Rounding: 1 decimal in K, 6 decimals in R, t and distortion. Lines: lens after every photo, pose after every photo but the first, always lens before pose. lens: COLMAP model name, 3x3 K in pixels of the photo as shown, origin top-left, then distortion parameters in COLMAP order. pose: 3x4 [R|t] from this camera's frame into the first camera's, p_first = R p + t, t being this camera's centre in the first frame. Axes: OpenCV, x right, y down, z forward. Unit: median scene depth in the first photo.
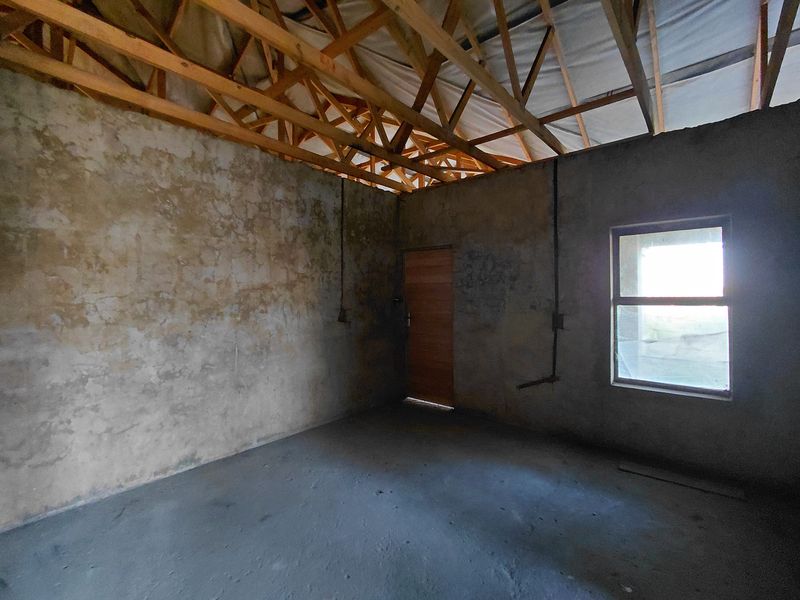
lens RADIAL K [[368.8, 0, 398.5], [0, 368.8, 296.7], [0, 0, 1]] dist [-0.000100, -0.000002]
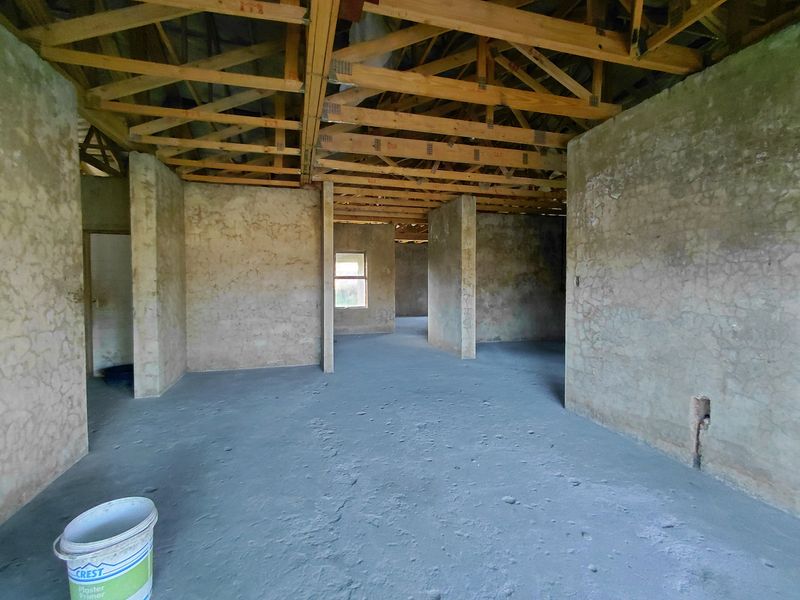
lens RADIAL K [[368.8, 0, 397.5], [0, 368.8, 294.6], [0, 0, 1]] dist [-0.000100, -0.000002]
pose [[0.829282, 0.018476, -0.558525, 0.304290], [-0.005342, 0.999670, 0.025139, 0.057338], [0.558805, -0.017864, 0.829107, -1.542978]]
